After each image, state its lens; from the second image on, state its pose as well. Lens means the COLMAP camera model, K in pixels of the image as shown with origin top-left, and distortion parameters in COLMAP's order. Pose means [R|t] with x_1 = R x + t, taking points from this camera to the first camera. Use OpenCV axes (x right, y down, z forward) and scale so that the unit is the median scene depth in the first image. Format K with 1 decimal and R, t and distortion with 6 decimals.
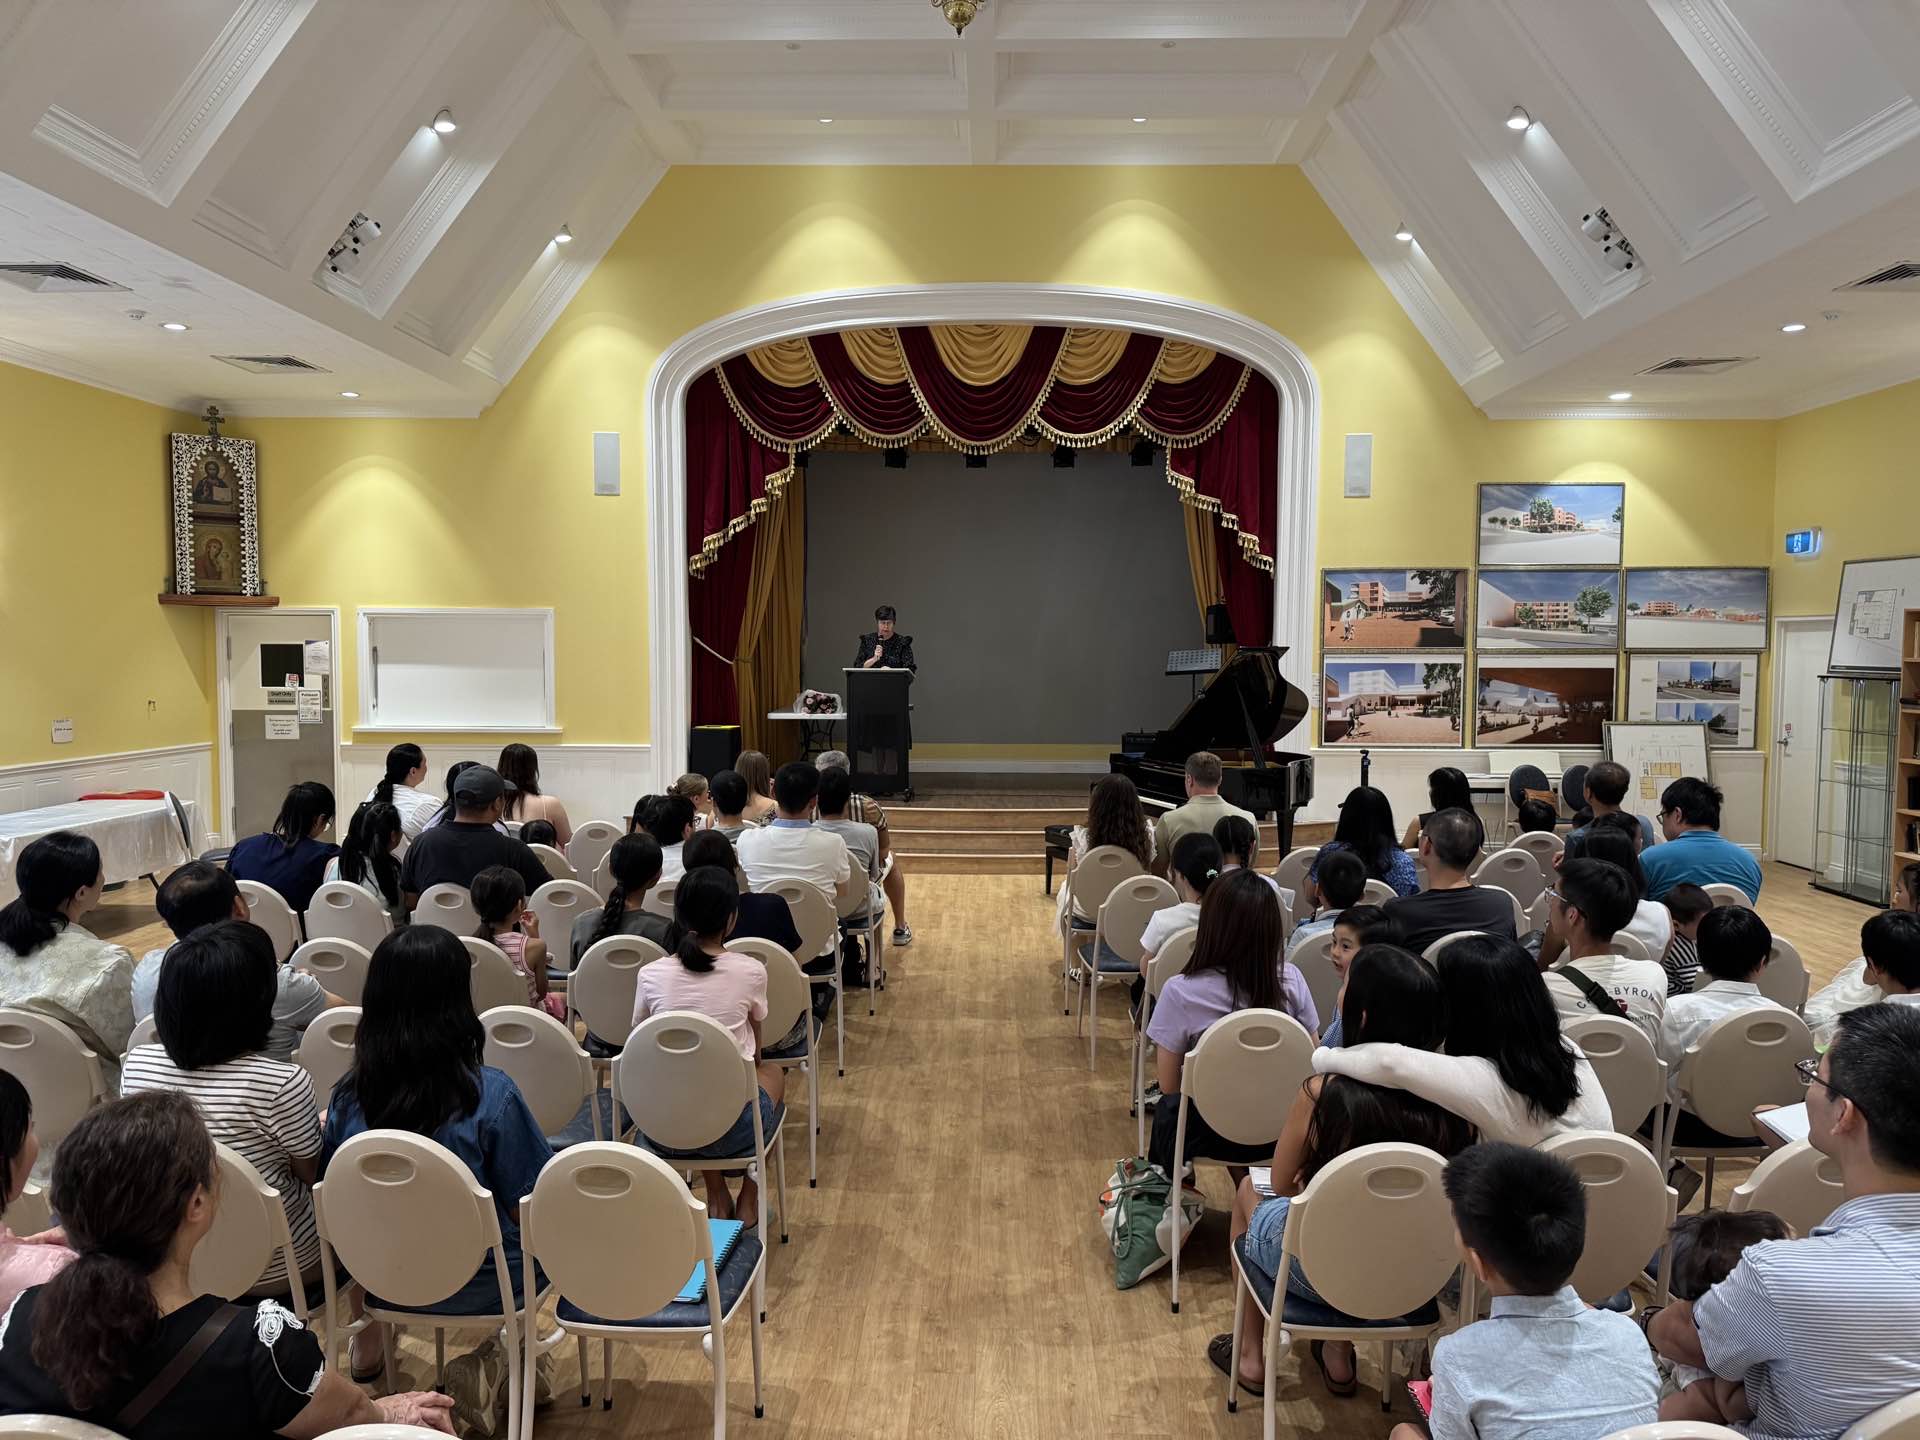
lens RADIAL K [[1335.6, 0, 956.4], [0, 1335.6, 725.7], [0, 0, 1]] dist [0.078045, -0.101954]
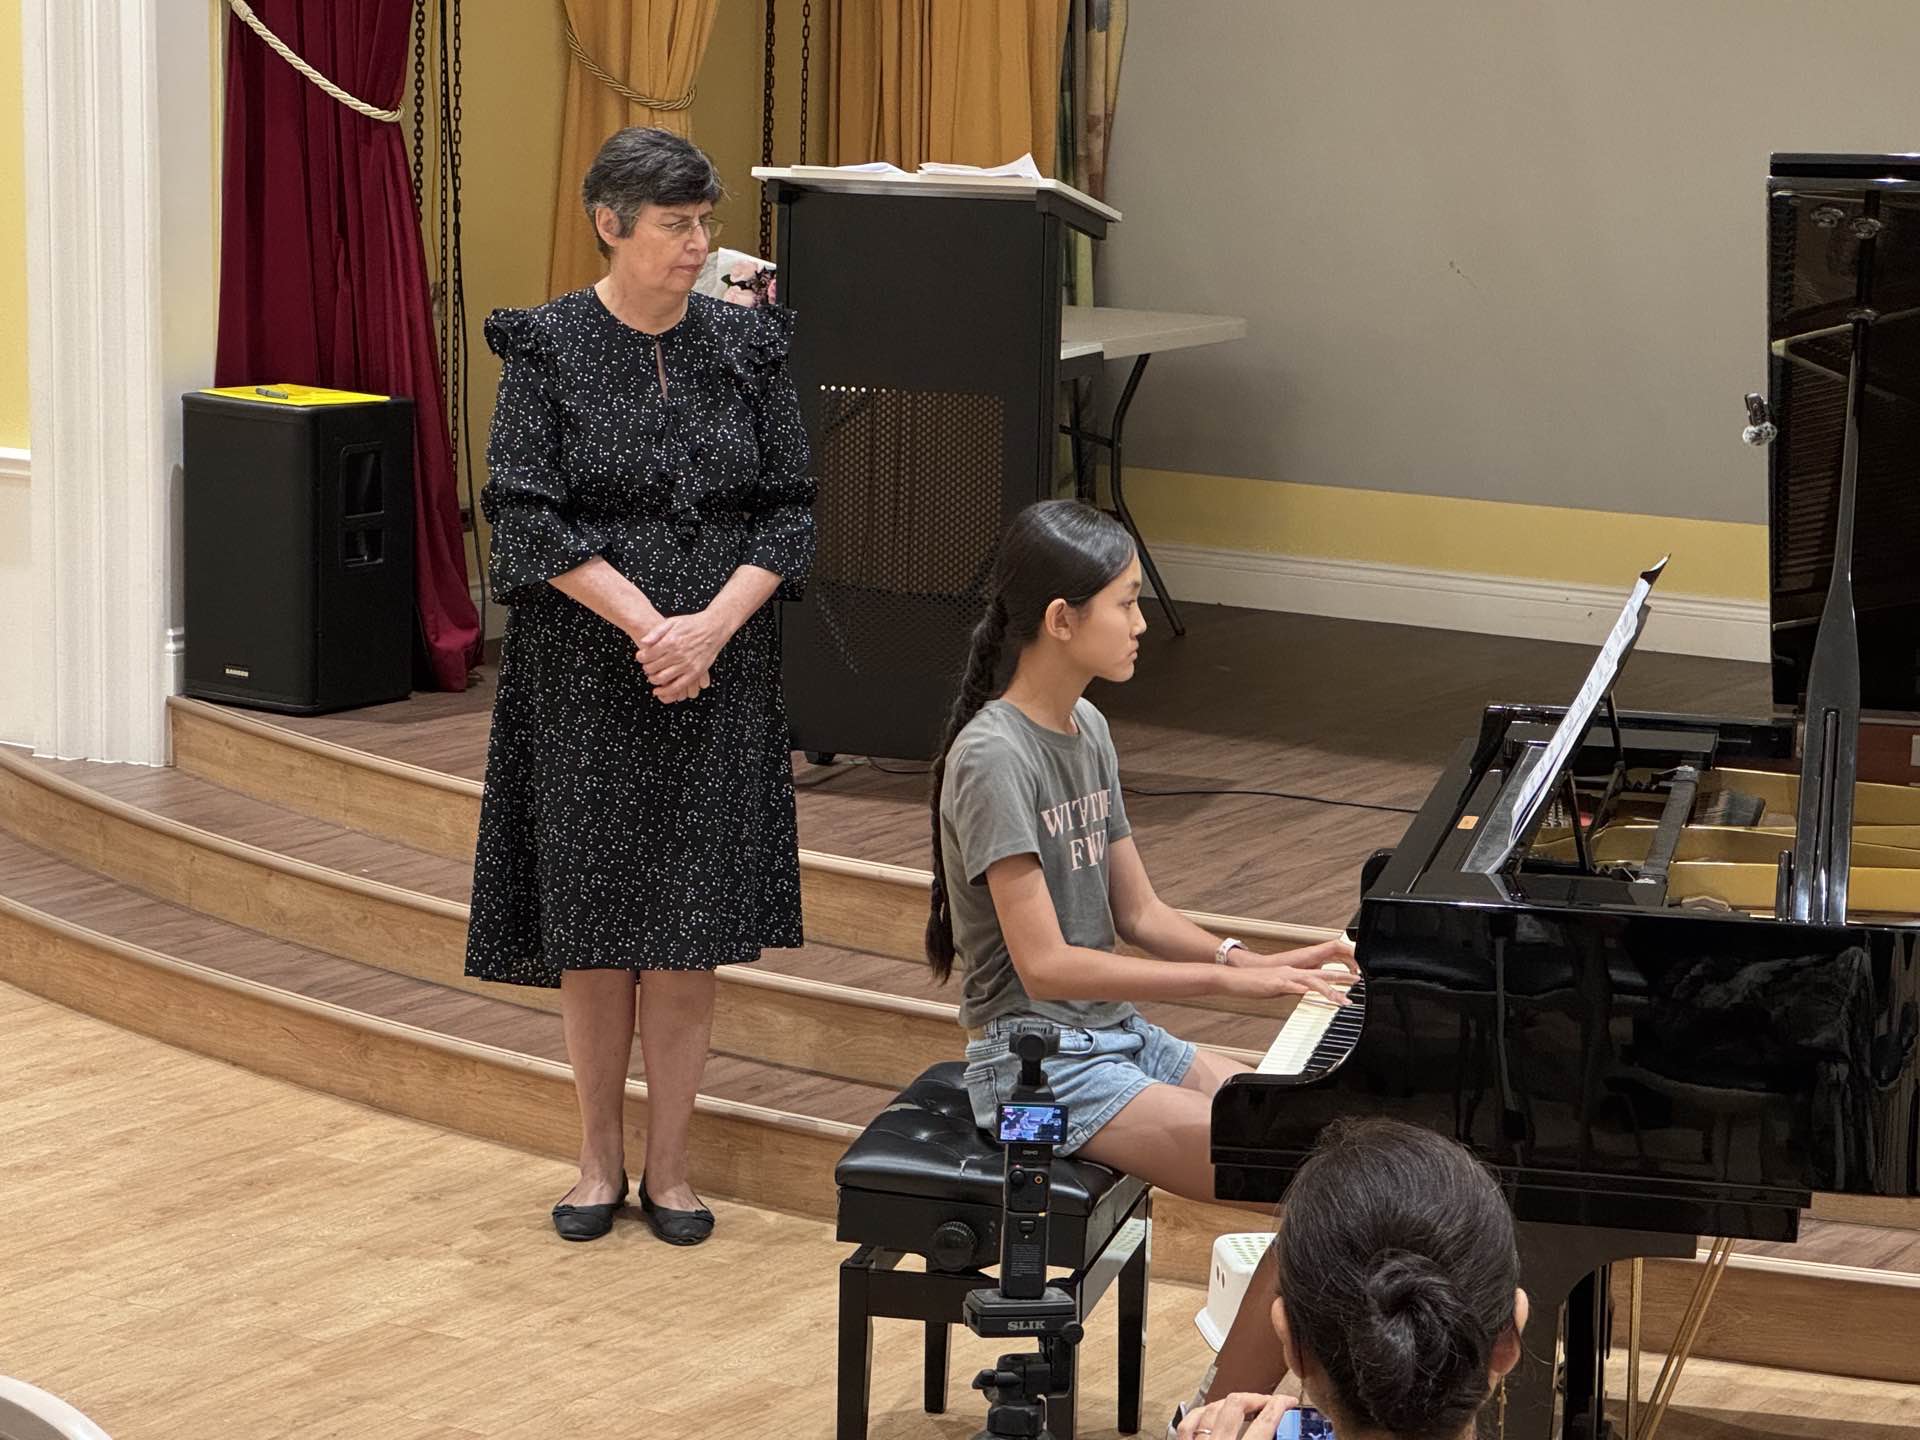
lens RADIAL K [[4678.3, 0, 932.7], [0, 4678.3, 717.2], [0, 0, 1]] dist [0.177295, 0.000000]
pose [[0.858974, 0.098411, -0.502473, 0.334351], [-0.049472, 0.992716, 0.109853, -0.039401], [0.509623, -0.069503, 0.857586, 0.370398]]
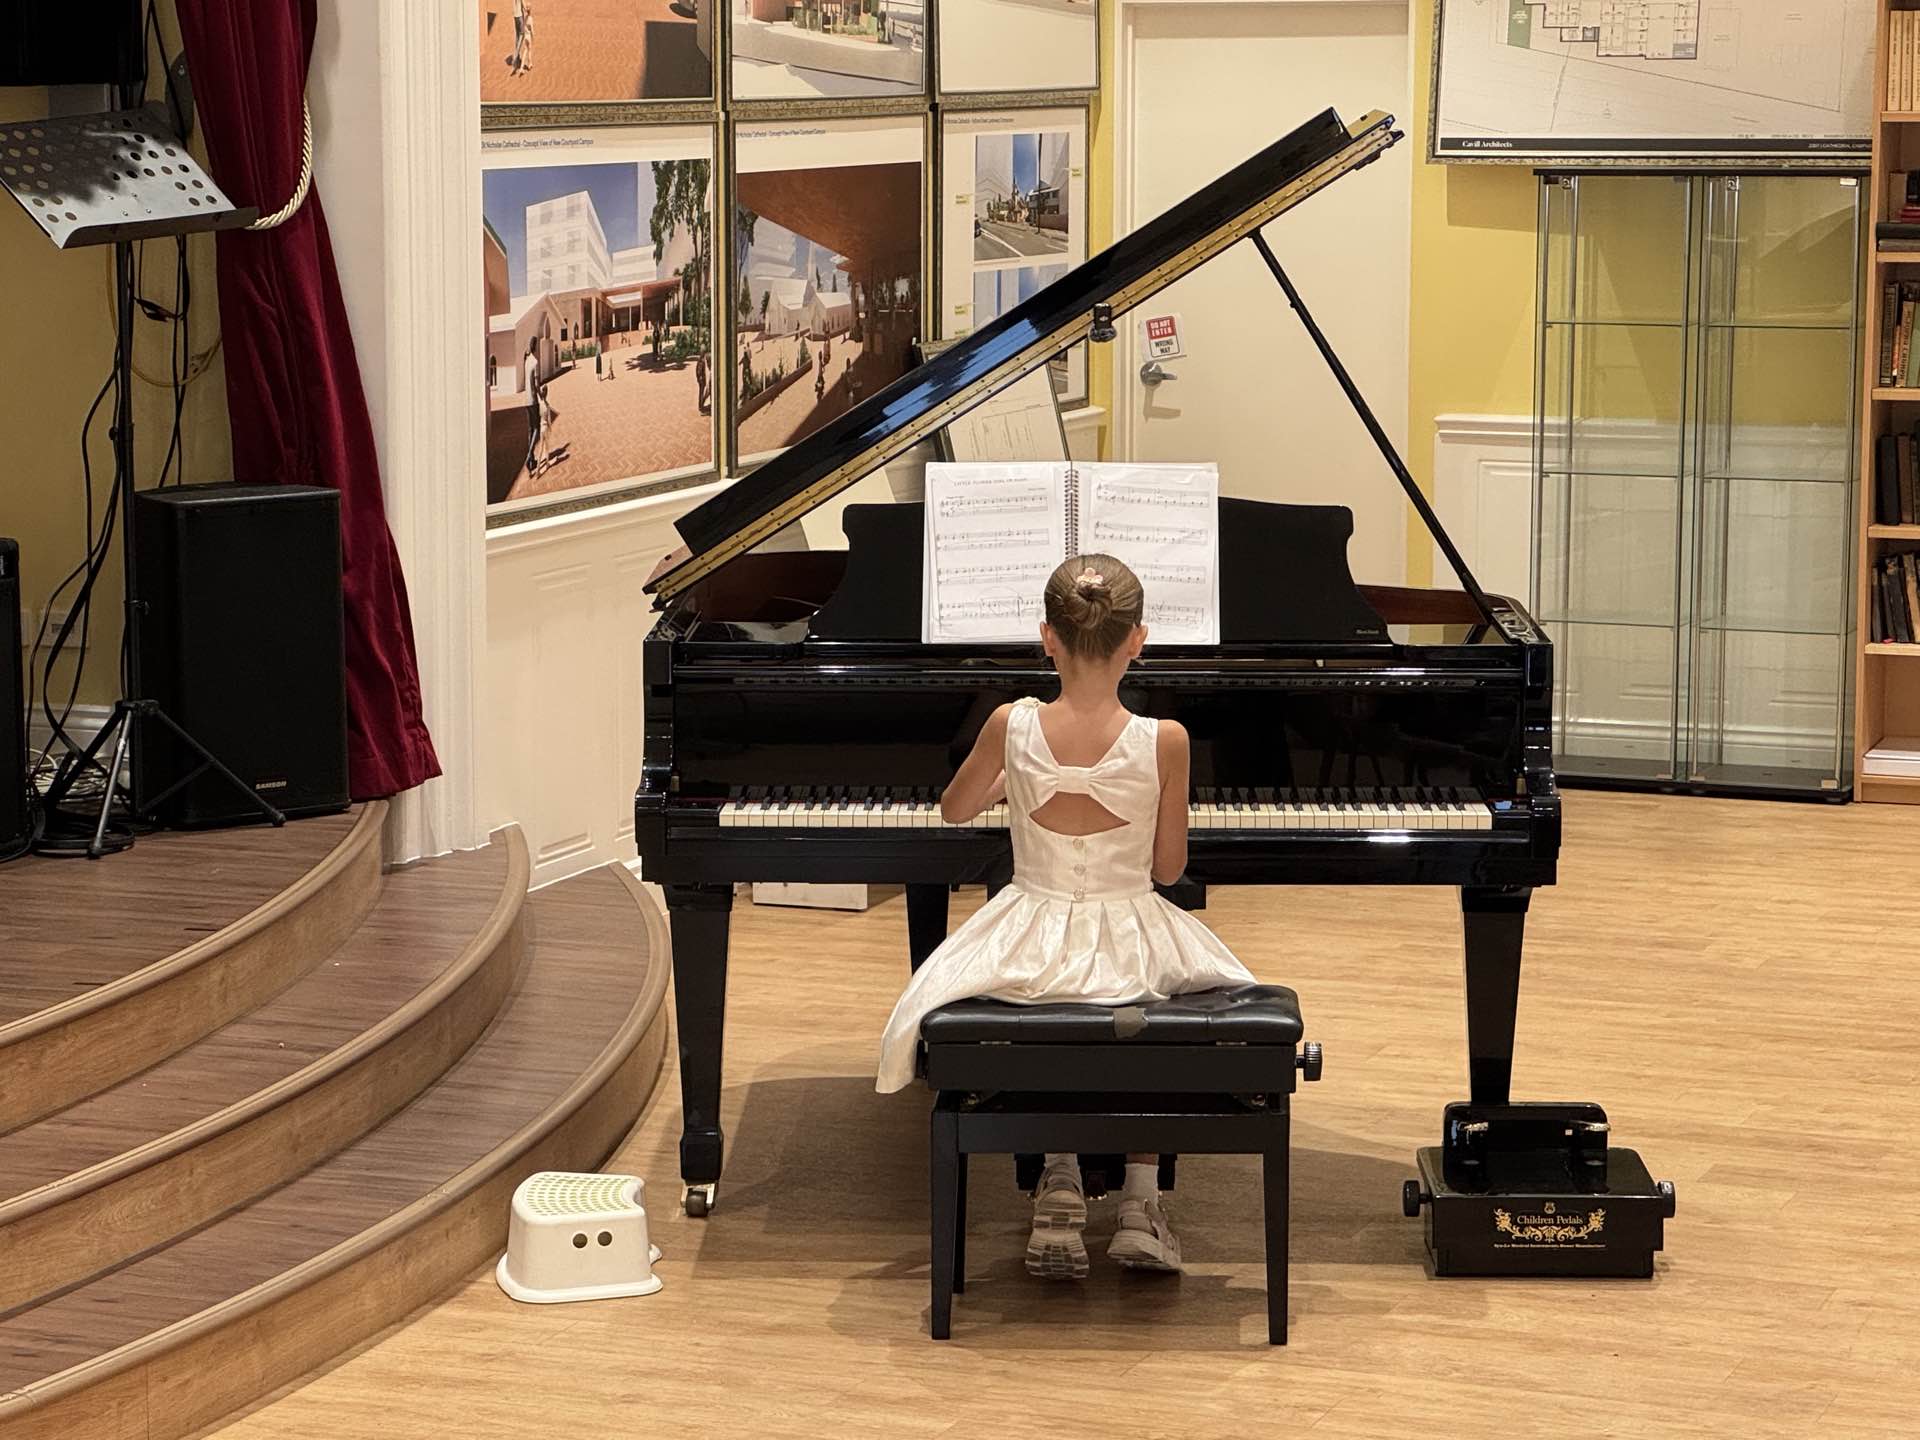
lens RADIAL K [[4877.9, 0, 931.7], [0, 4877.9, 702.8], [0, 0, 1]] dist [0.192265, 0.000000]
pose [[0.343649, -0.129617, 0.930110, -0.512436], [0.057831, 0.991470, 0.116801, -0.049712], [-0.937316, 0.013650, 0.348214, 0.625677]]
